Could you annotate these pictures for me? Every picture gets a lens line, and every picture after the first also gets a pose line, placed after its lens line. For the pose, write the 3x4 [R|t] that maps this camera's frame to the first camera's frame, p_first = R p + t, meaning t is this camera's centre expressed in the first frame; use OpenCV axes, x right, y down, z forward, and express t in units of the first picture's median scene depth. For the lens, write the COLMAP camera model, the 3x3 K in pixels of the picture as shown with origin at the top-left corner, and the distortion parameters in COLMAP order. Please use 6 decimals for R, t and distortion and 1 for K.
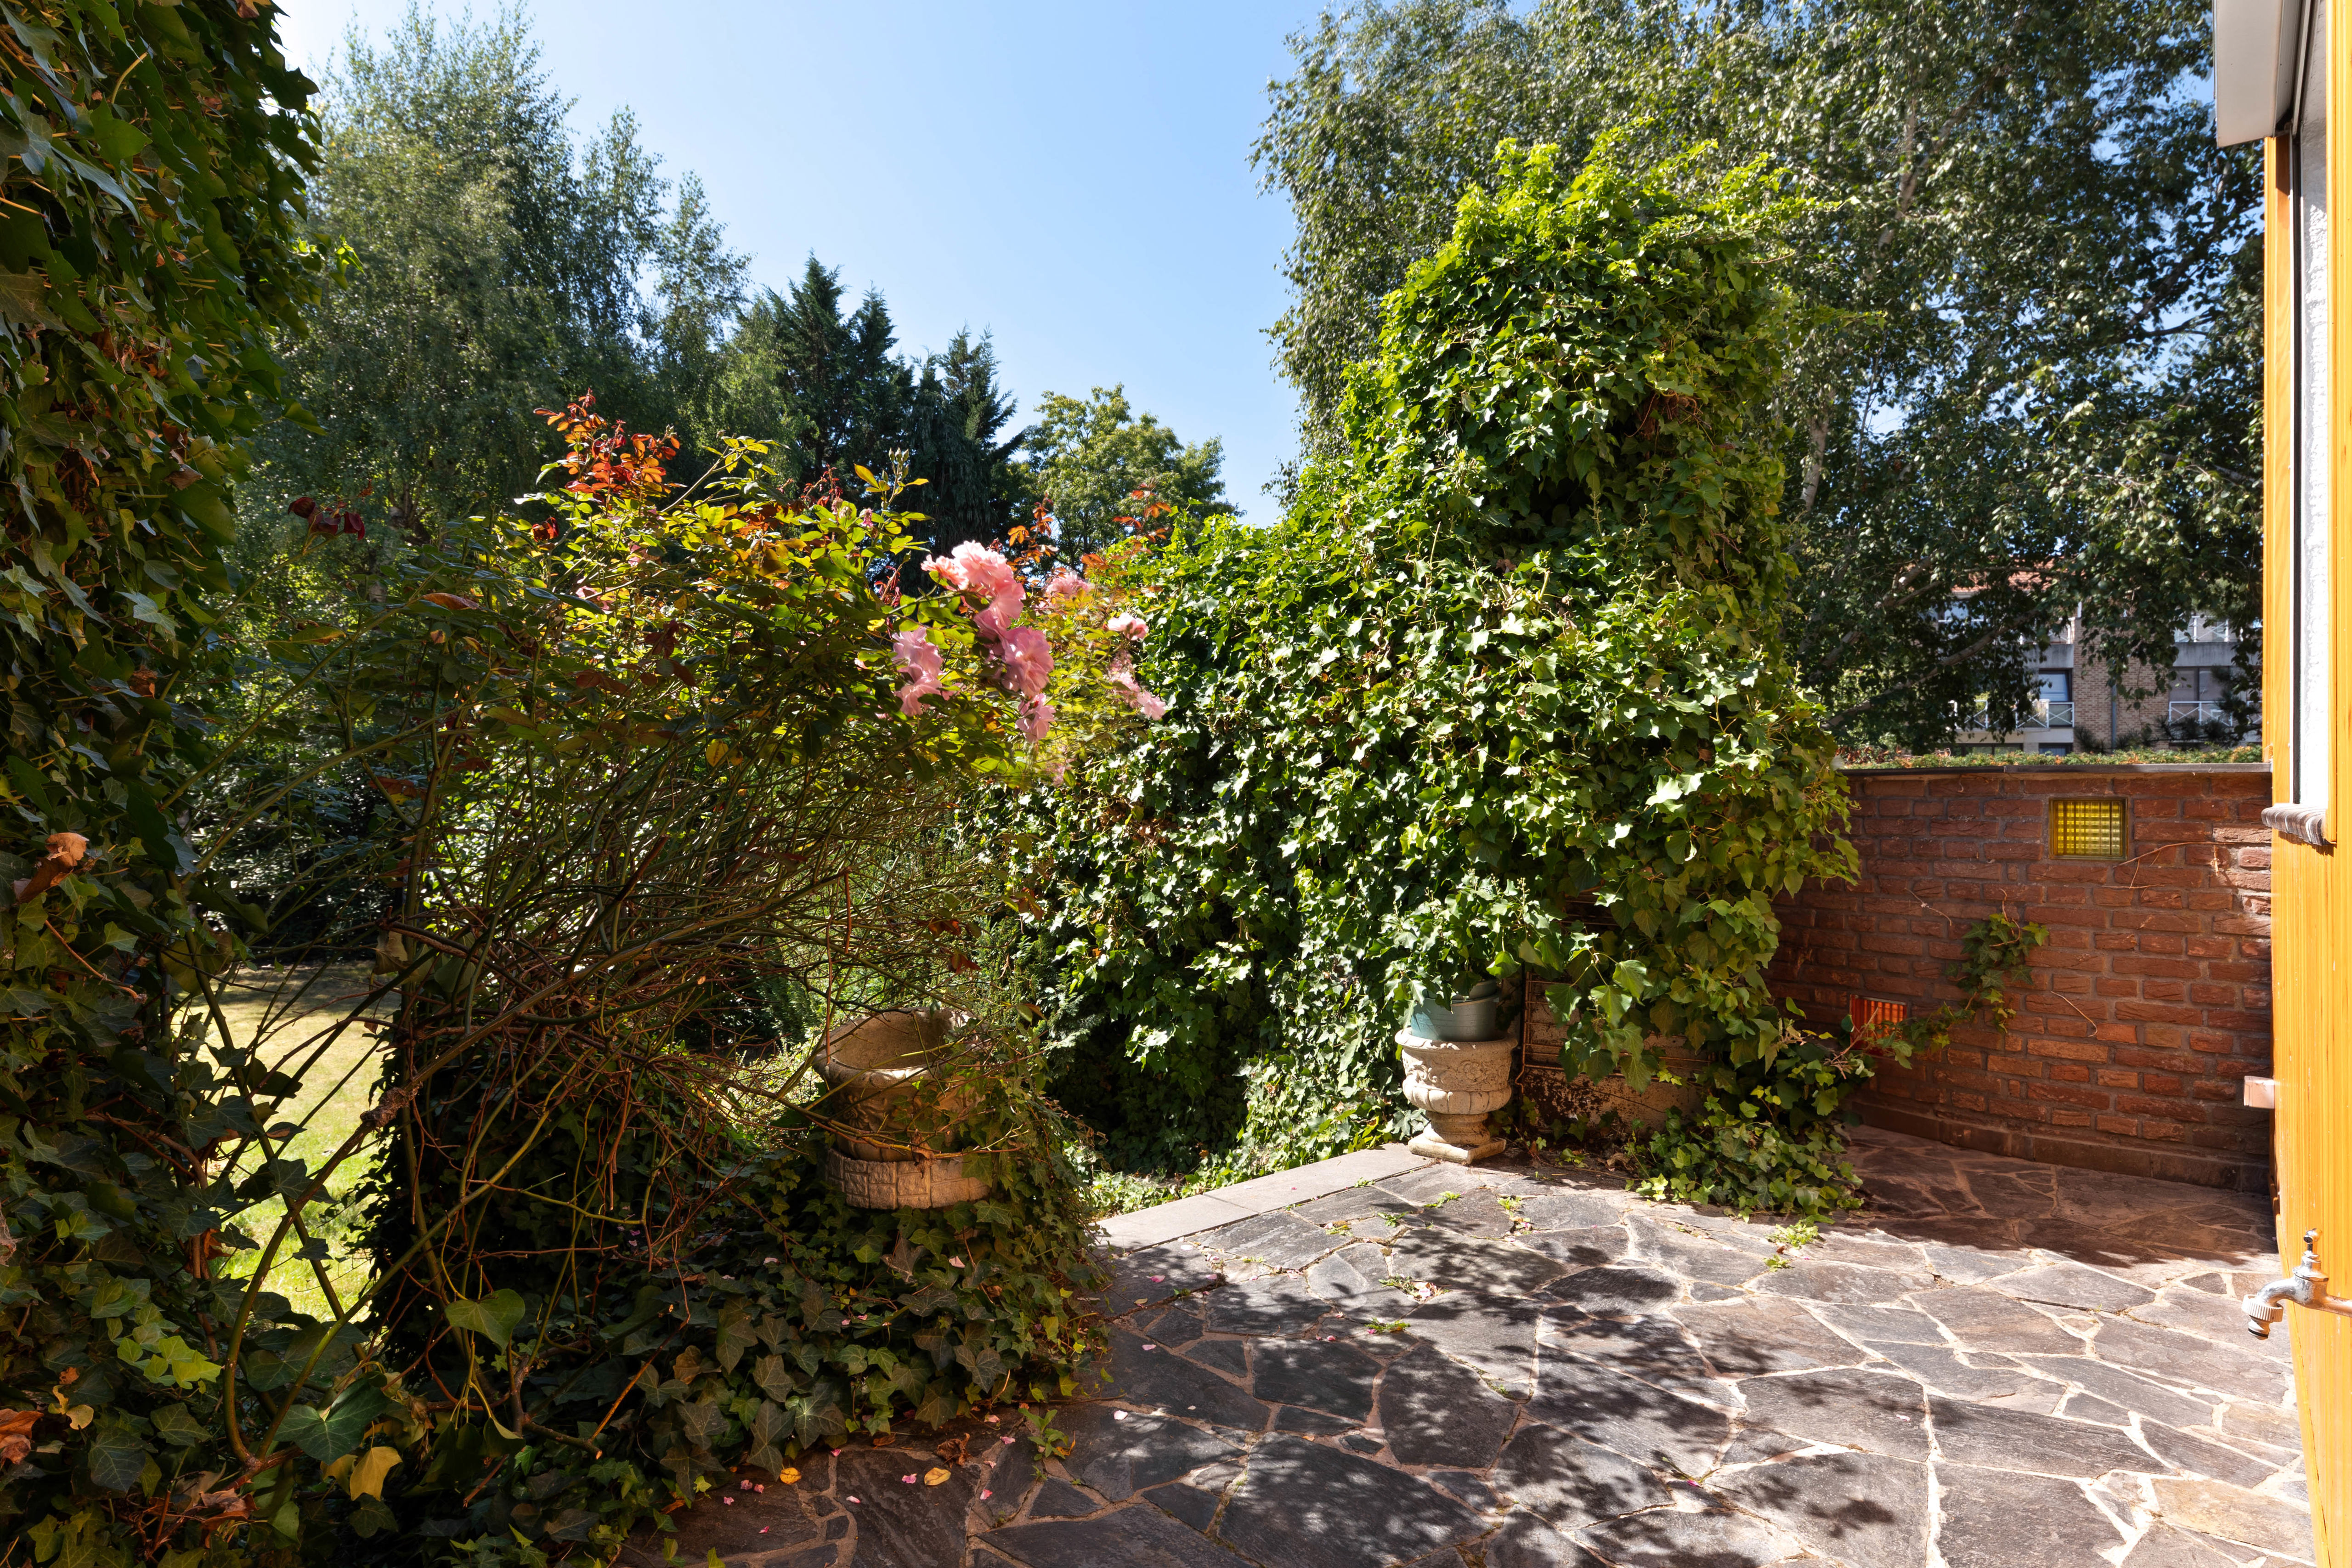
lens RADIAL K [[1239.9, 0, 1220.3], [0, 1239.9, 792.2], [0, 0, 1]] dist [0.013514, 0.000644]
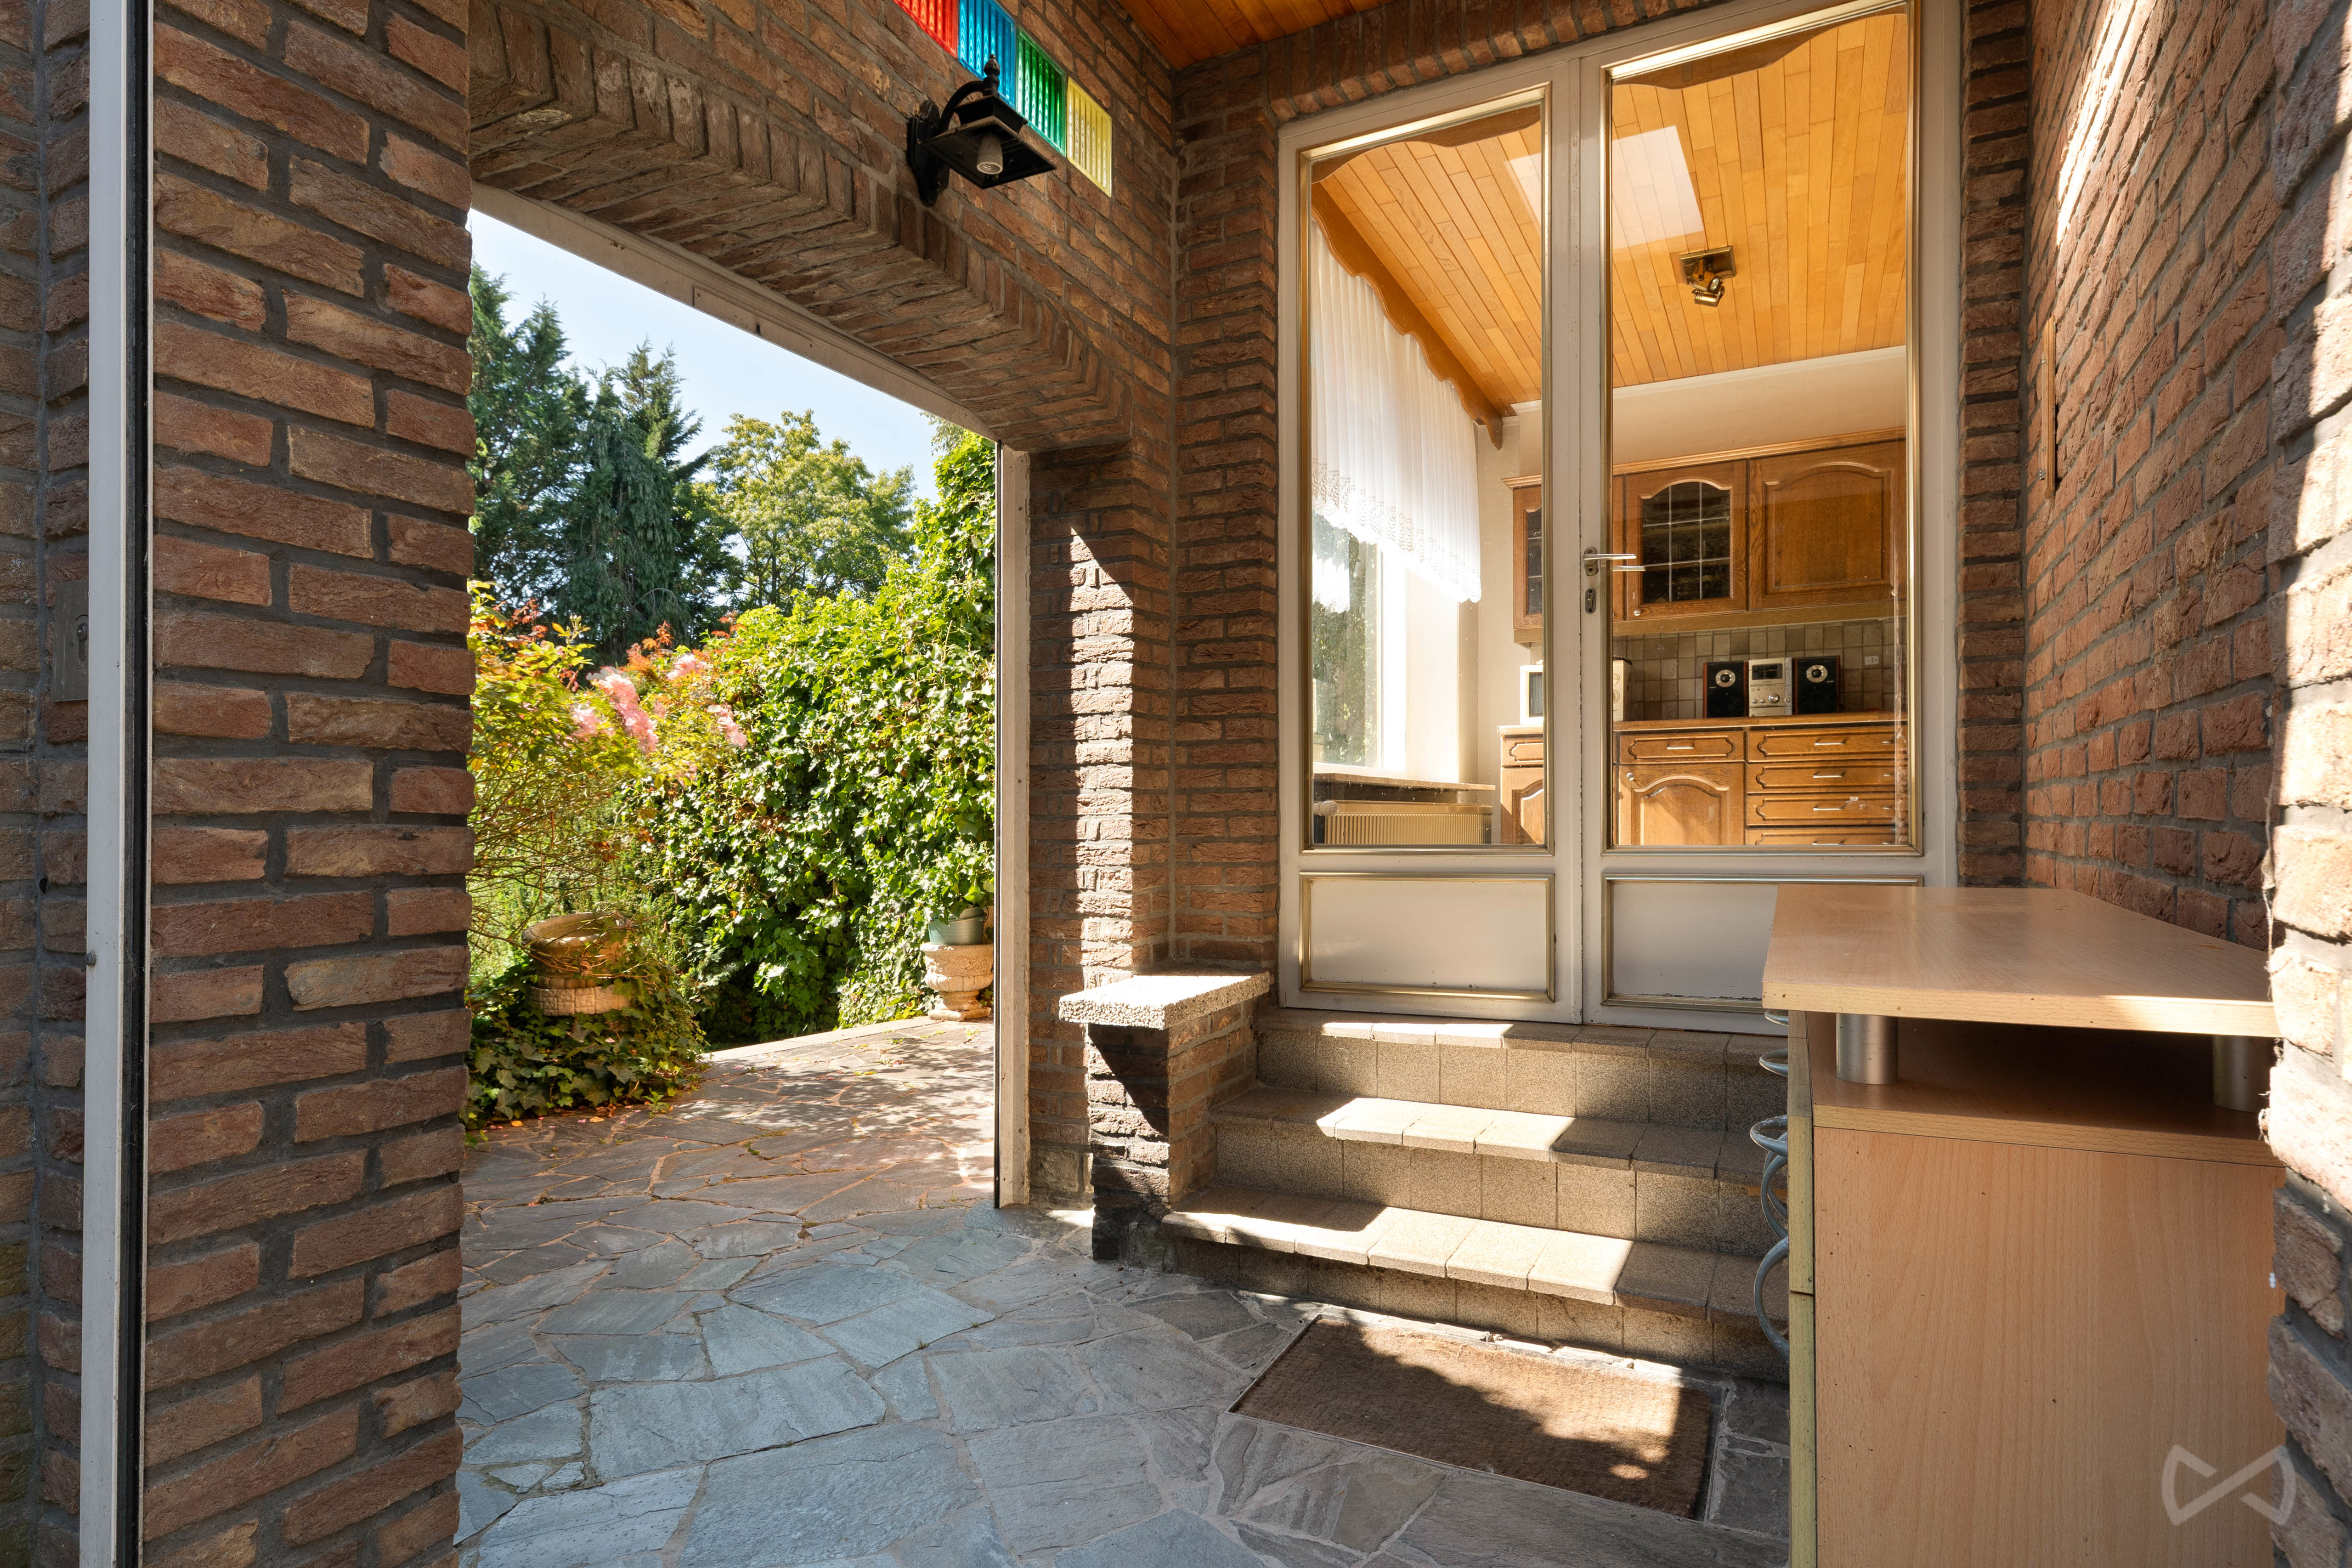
lens RADIAL K [[1239.9, 0, 1220.3], [0, 1239.9, 792.2], [0, 0, 1]] dist [0.013514, 0.000644]
pose [[0.974482, -0.004836, 0.224413, 0.134786], [0.008229, 0.999865, -0.014190, 0.022118], [-0.224314, 0.015675, 0.974391, -0.528978]]
